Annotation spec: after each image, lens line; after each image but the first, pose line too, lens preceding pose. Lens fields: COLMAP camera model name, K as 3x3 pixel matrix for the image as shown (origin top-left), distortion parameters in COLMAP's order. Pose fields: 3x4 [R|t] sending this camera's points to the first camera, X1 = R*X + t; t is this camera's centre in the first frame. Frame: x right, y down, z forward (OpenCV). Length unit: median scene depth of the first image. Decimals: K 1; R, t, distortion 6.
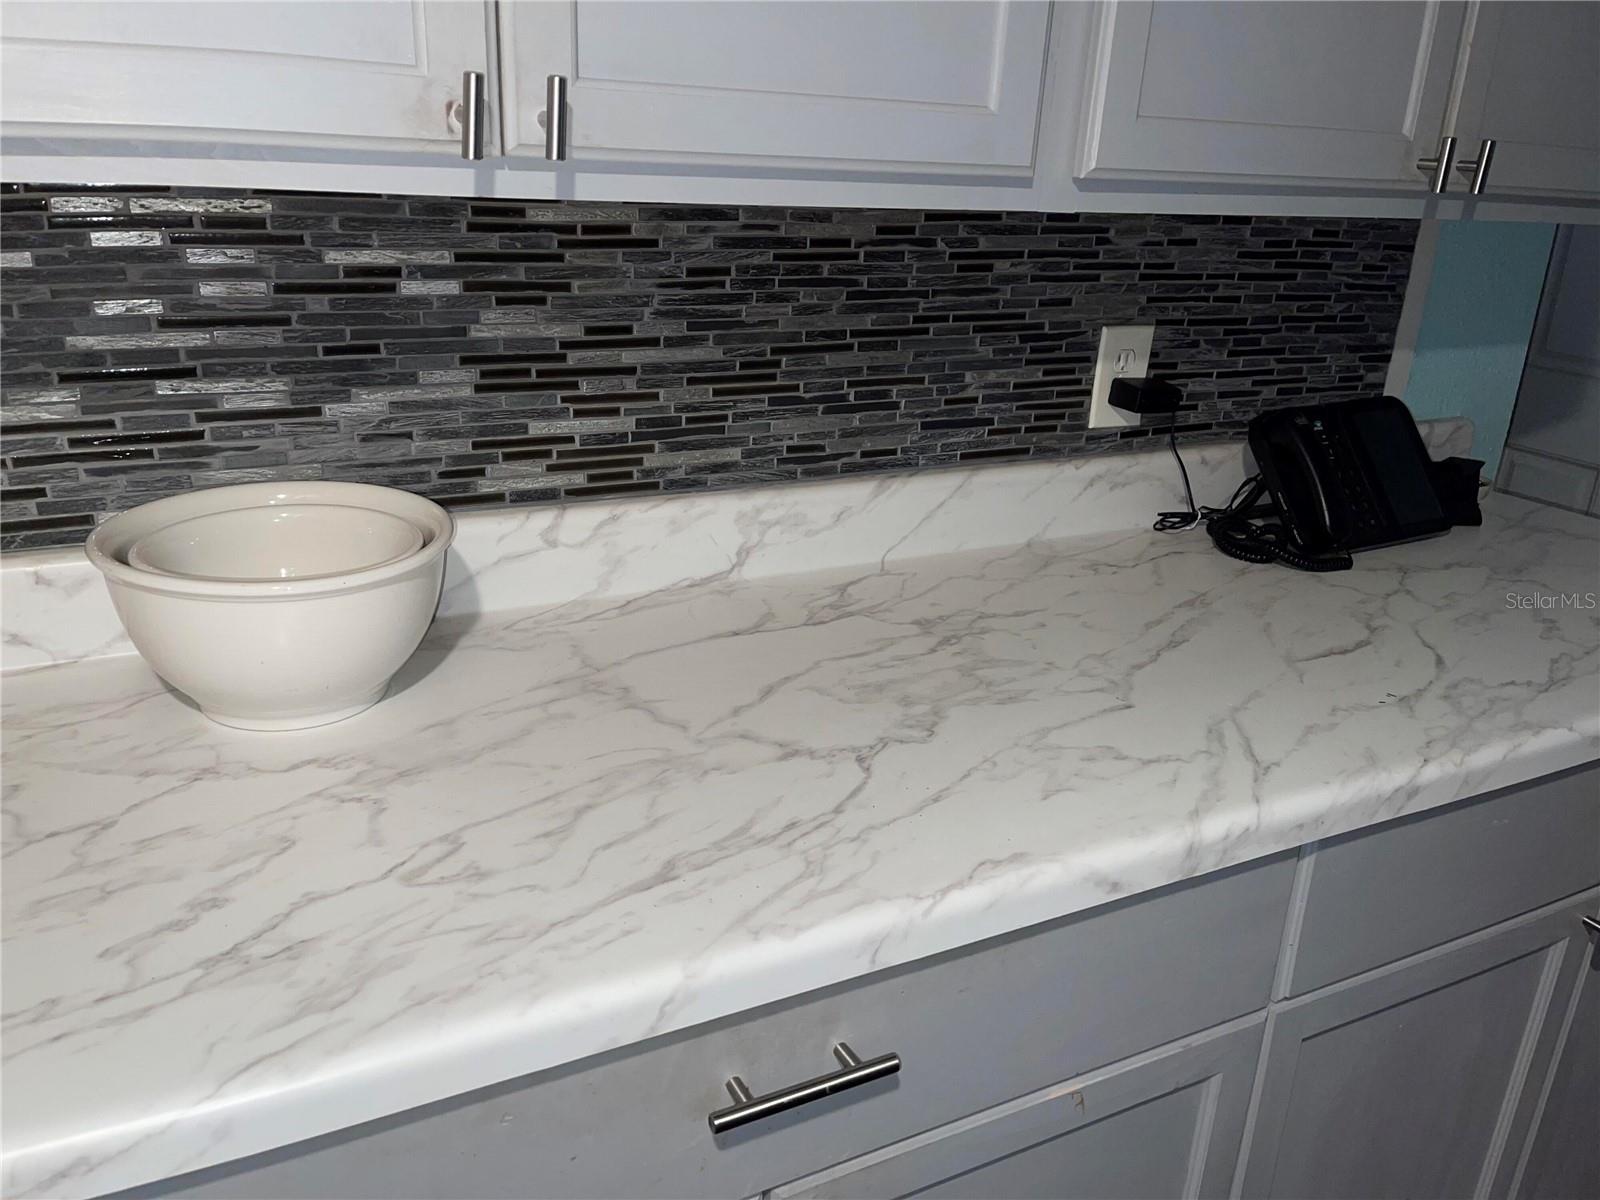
lens RADIAL K [[1242.5, 0, 799.5], [0, 1242.5, 594.7], [0, 0, 1]] dist [0.056550, -0.000679]
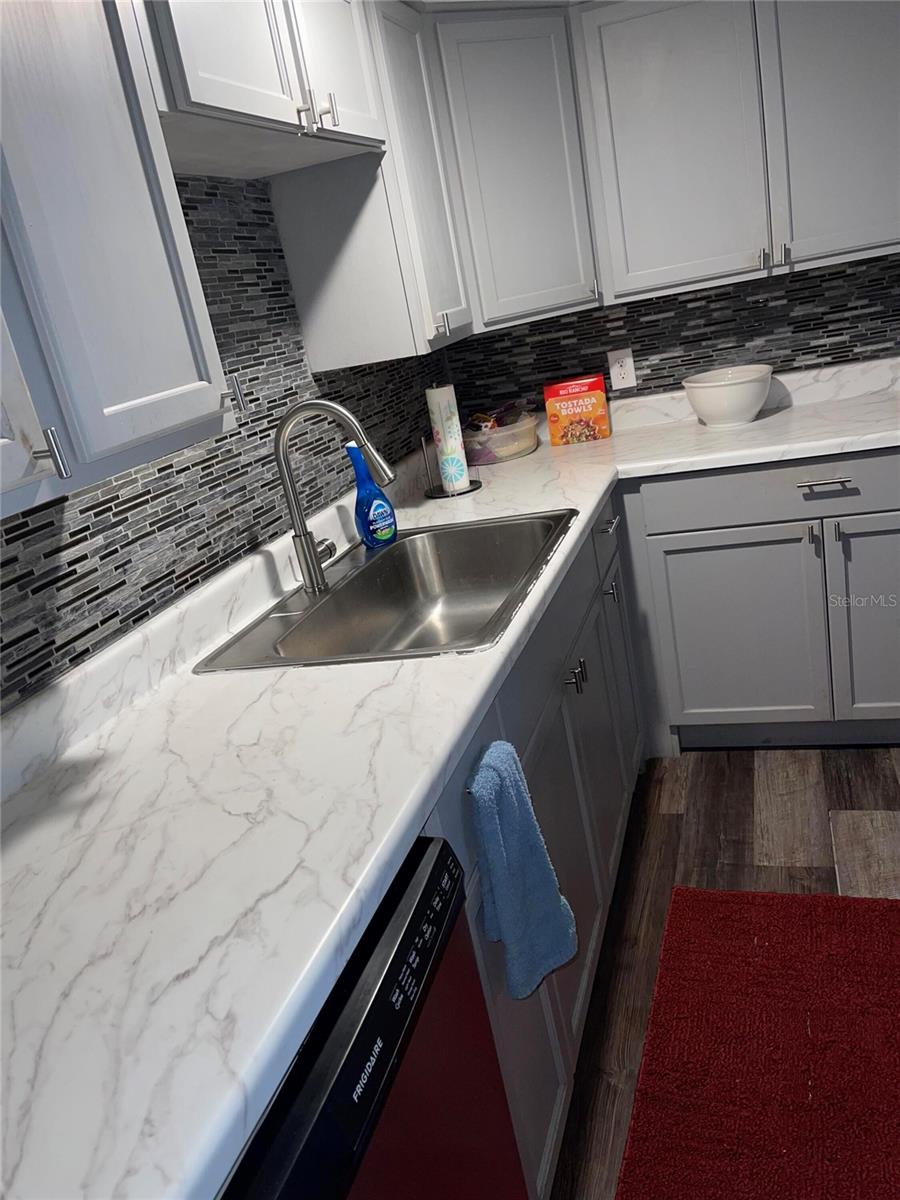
lens RADIAL K [[931.9, 0, 451.6], [0, 931.9, 599.1], [0, 0, 1]] dist [0.056550, -0.000679]
pose [[0.692038, 0.060196, -0.719346, 0.924860], [-0.036499, 0.998160, 0.048415, 0.436418], [0.720937, -0.007250, 0.692962, -1.324619]]
